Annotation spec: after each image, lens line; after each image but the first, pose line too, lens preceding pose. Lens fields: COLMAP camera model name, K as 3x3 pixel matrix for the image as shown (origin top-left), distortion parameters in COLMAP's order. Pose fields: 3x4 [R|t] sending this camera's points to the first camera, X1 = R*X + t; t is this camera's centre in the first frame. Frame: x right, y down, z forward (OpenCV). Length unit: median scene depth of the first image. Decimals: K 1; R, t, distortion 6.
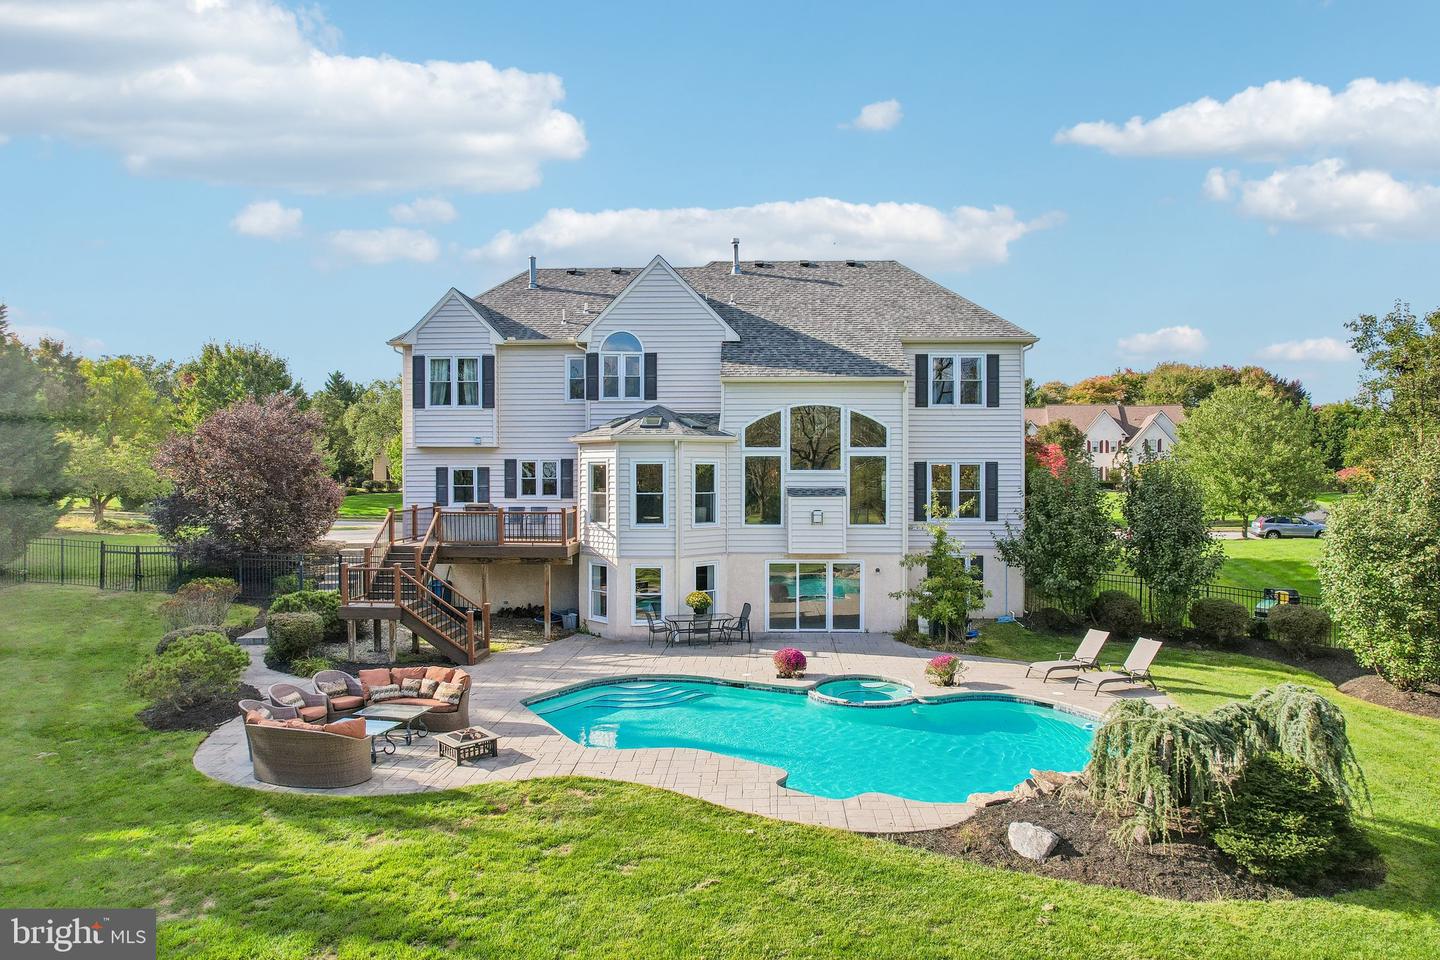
lens RADIAL K [[924.2, 0, 724.9], [0, 924.2, 481.1], [0, 0, 1]] dist [-0.085794, 0.076425]
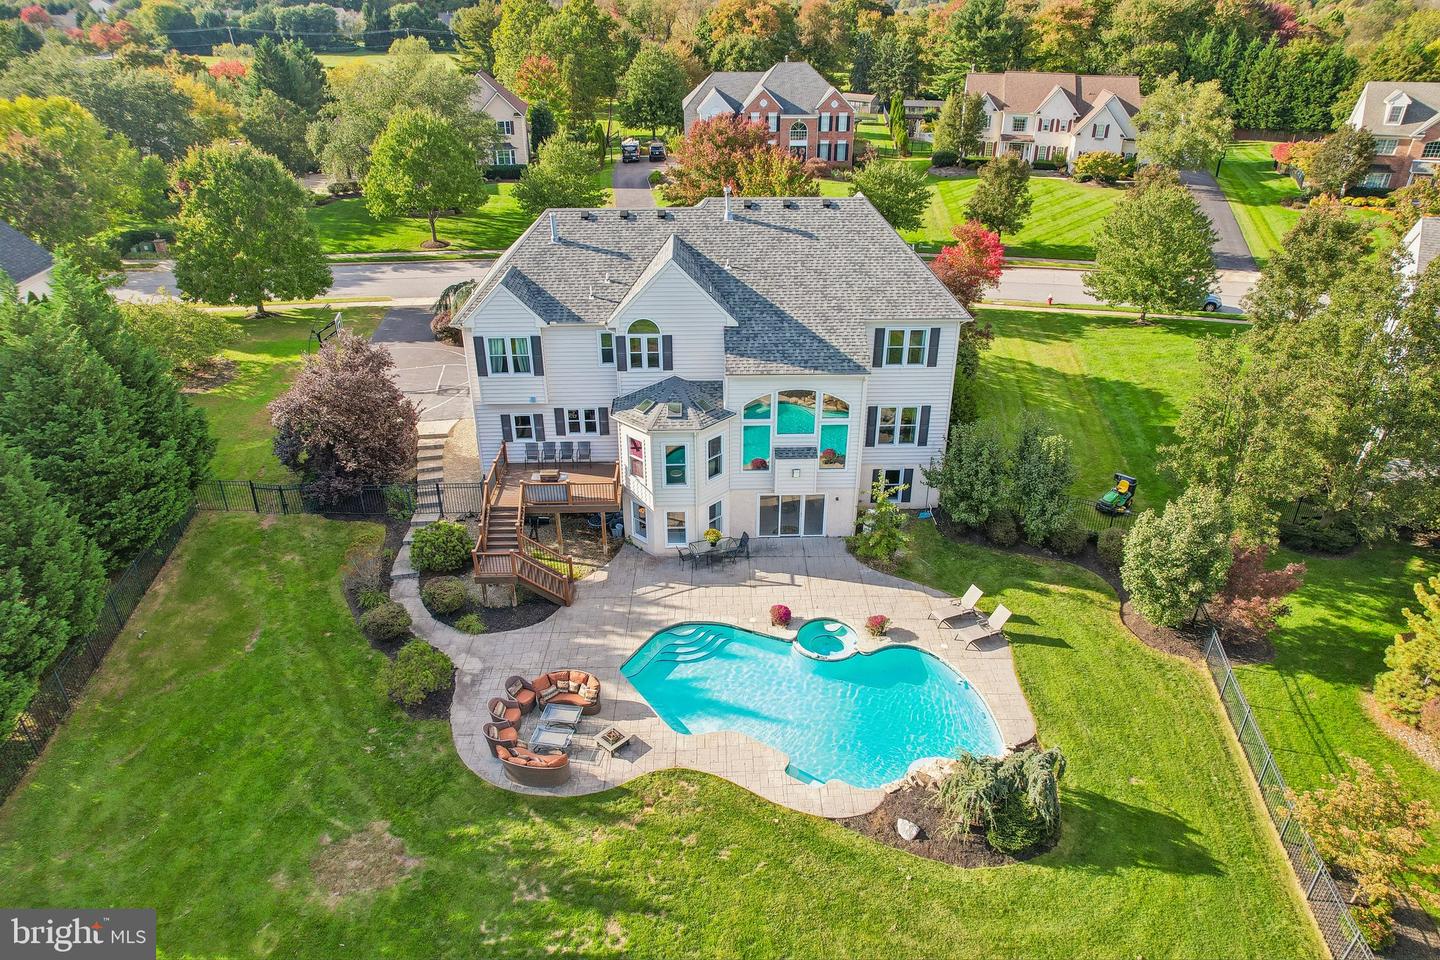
lens RADIAL K [[924.2, 0, 724.9], [0, 924.2, 481.1], [0, 0, 1]] dist [-0.085794, 0.076425]
pose [[0.997962, -0.029426, 0.056619, -0.082513], [0.000248, 0.889100, 0.457712, -0.561466], [-0.063809, -0.456766, 0.887296, -0.221081]]
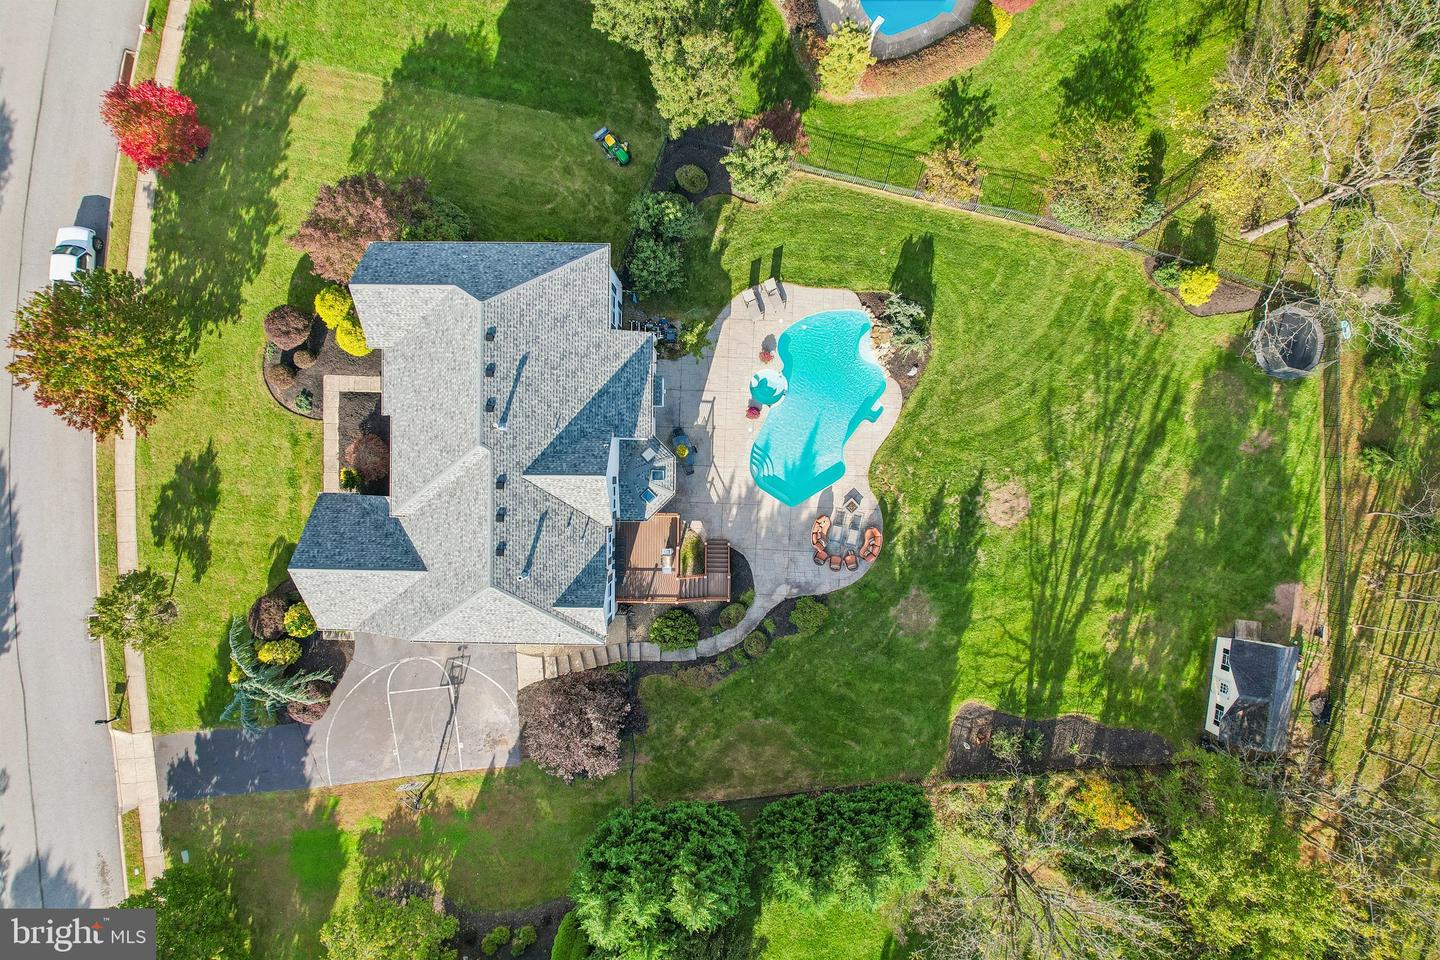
lens RADIAL K [[914.2, 0, 723.5], [0, 914.2, 483.8], [0, 0, 1]] dist [-0.071911, 0.071714]
pose [[-0.019906, -0.999657, -0.017005, -0.065610], [0.020095, -0.017405, 0.999647, -1.864322], [-0.999600, 0.019557, 0.020435, 0.799345]]
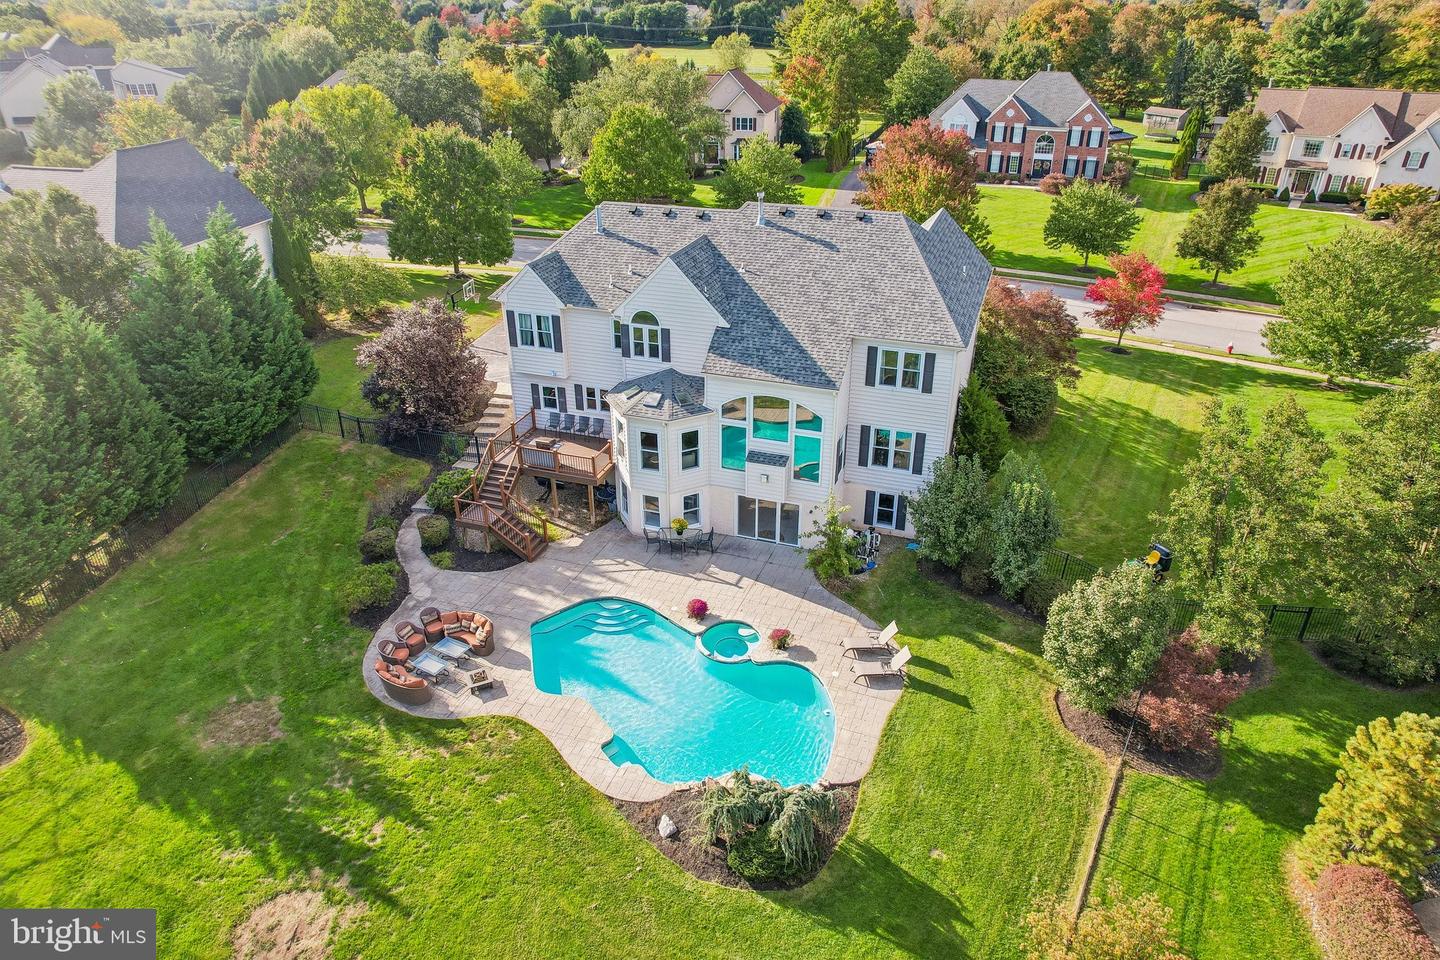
lens RADIAL K [[924.2, 0, 724.9], [0, 924.2, 481.1], [0, 0, 1]] dist [-0.085794, 0.076425]
pose [[0.955713, 0.137518, -0.260196, 0.392096], [-0.002929, 0.888516, 0.458837, -0.576288], [0.294287, -0.437754, 0.849569, -0.203592]]
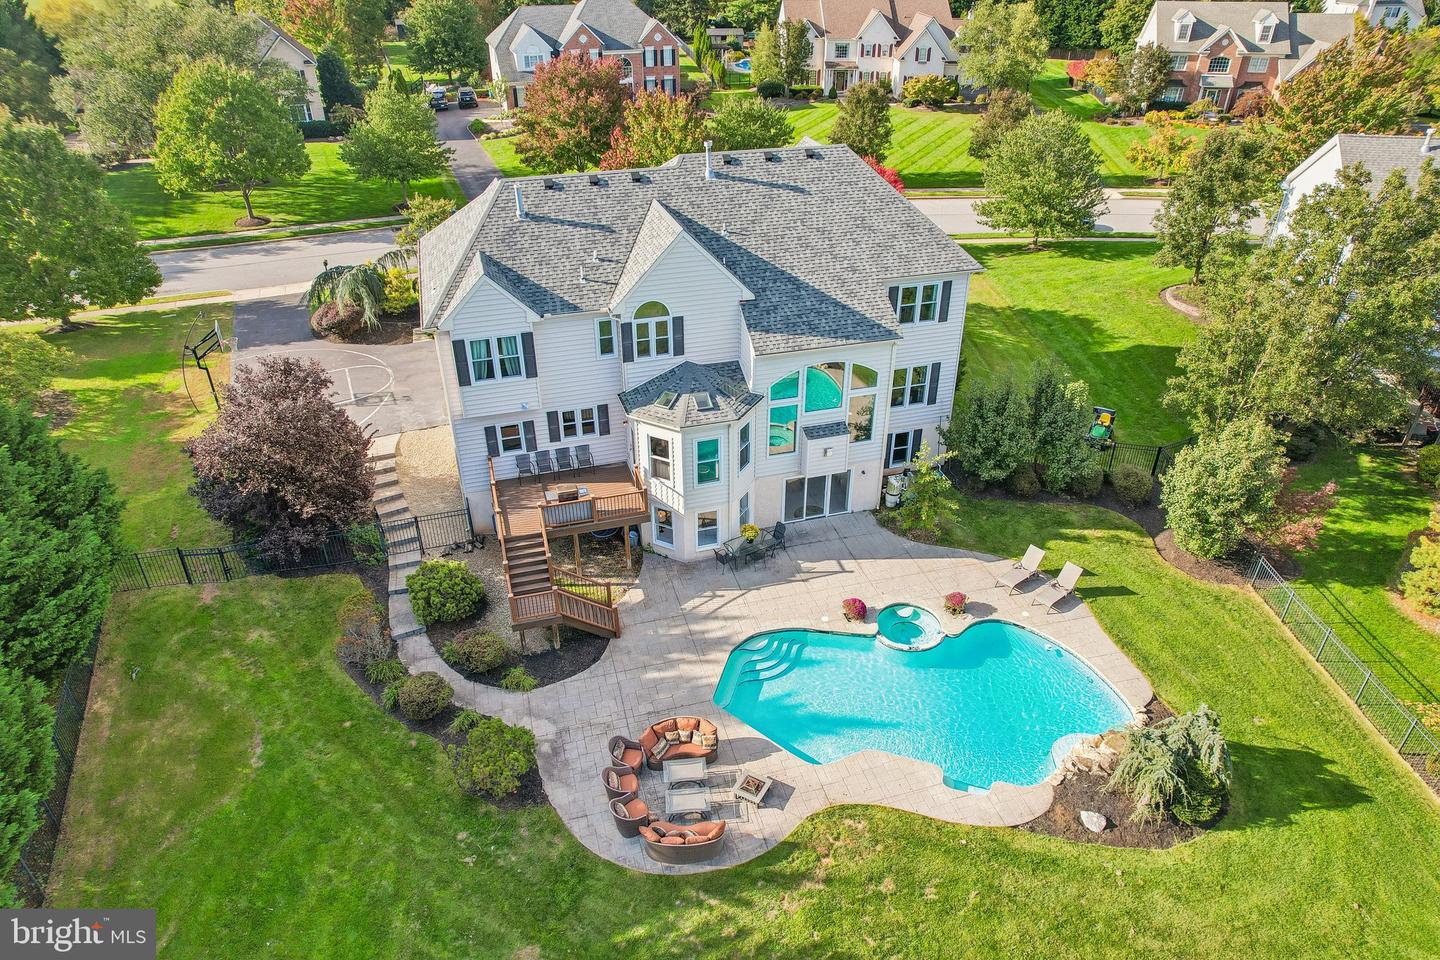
lens RADIAL K [[924.2, 0, 724.9], [0, 924.2, 481.1], [0, 0, 1]] dist [-0.085794, 0.076425]
pose [[0.948055, -0.167527, 0.270419, -0.376505], [0.004368, 0.856866, 0.515521, -0.565590], [-0.318077, -0.487562, 0.813087, -0.019166]]
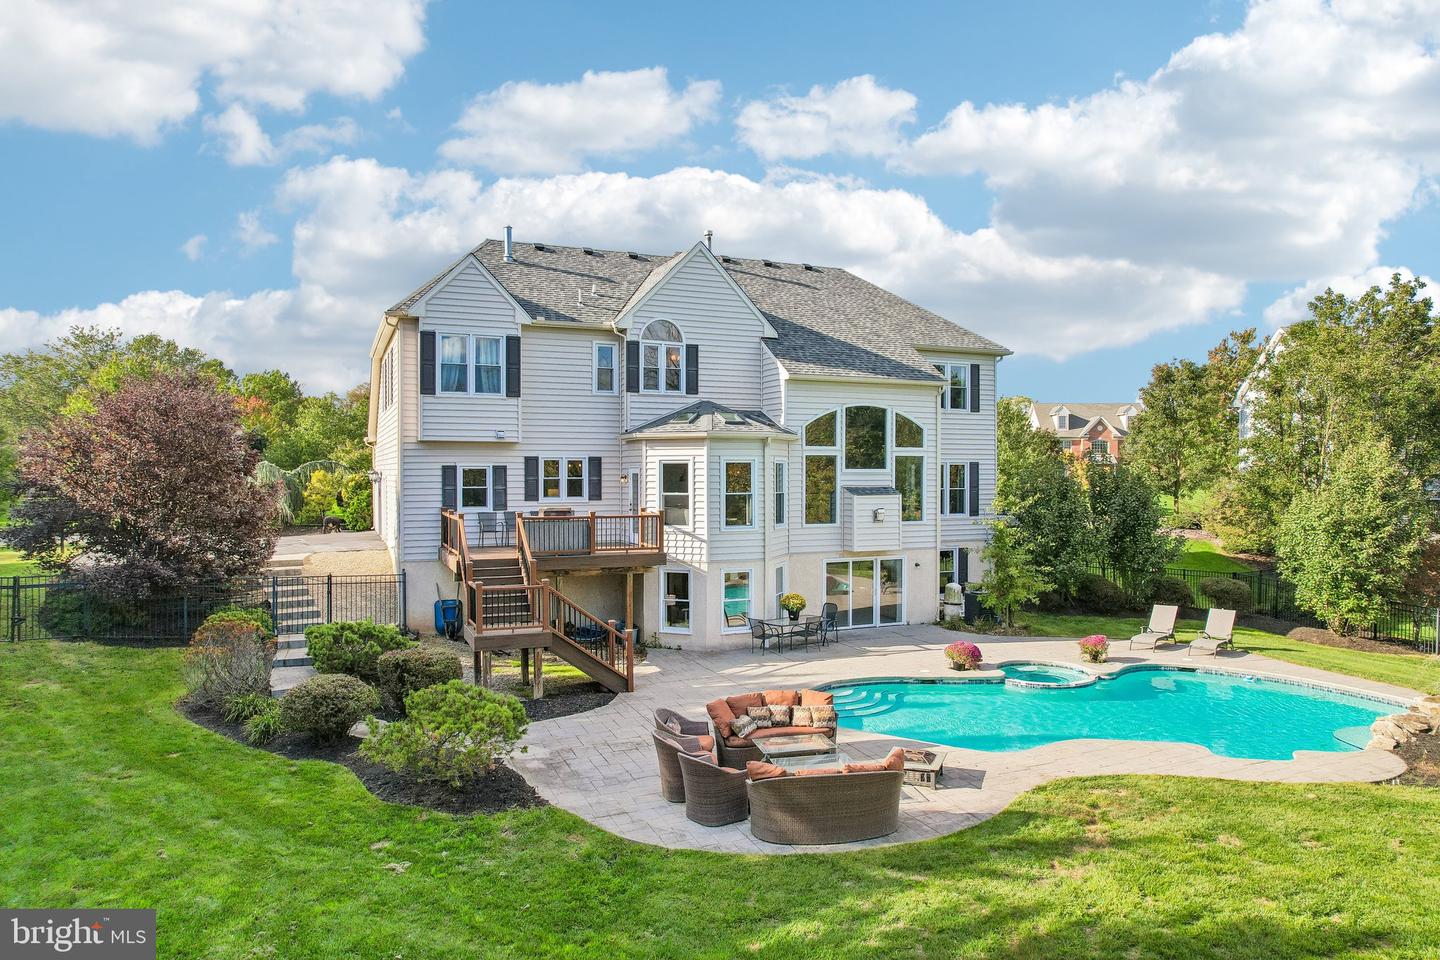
lens RADIAL K [[924.2, 0, 724.9], [0, 924.2, 481.1], [0, 0, 1]] dist [-0.085794, 0.076425]
pose [[0.904520, -0.004031, 0.426413, -0.471865], [0.004948, 0.999987, -0.001042, 0.001568], [-0.426403, 0.003053, 0.904528, 0.141427]]
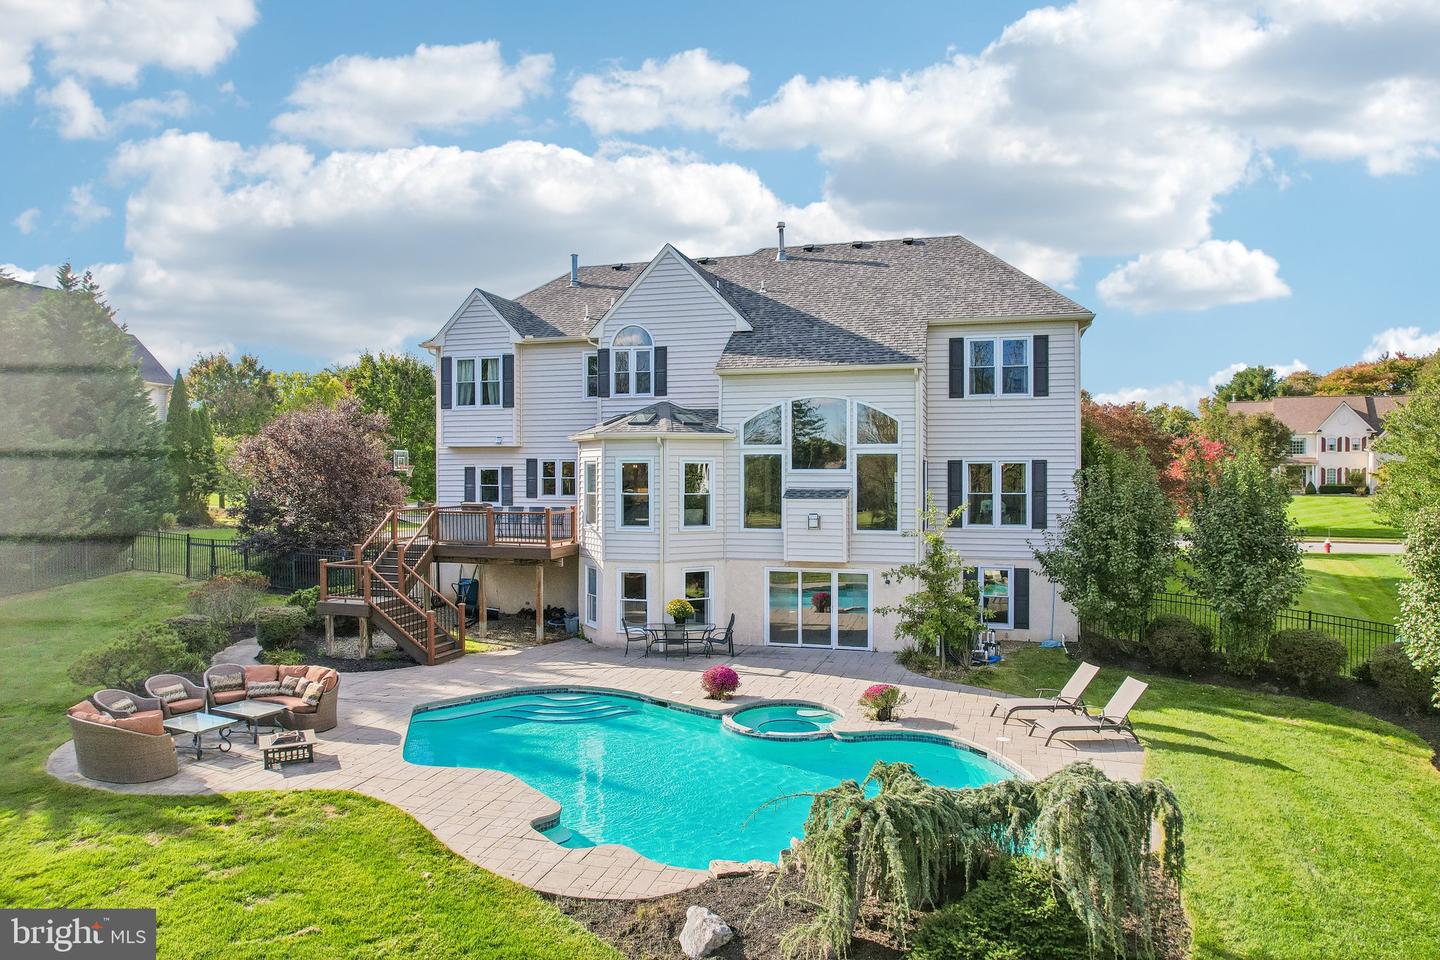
lens RADIAL K [[924.2, 0, 724.9], [0, 924.2, 481.1], [0, 0, 1]] dist [-0.085794, 0.076425]
pose [[0.968516, 0.002559, -0.248939, 0.230980], [-0.003110, 0.999994, -0.001818, 0.001601], [0.248933, 0.002535, 0.968517, 0.098163]]
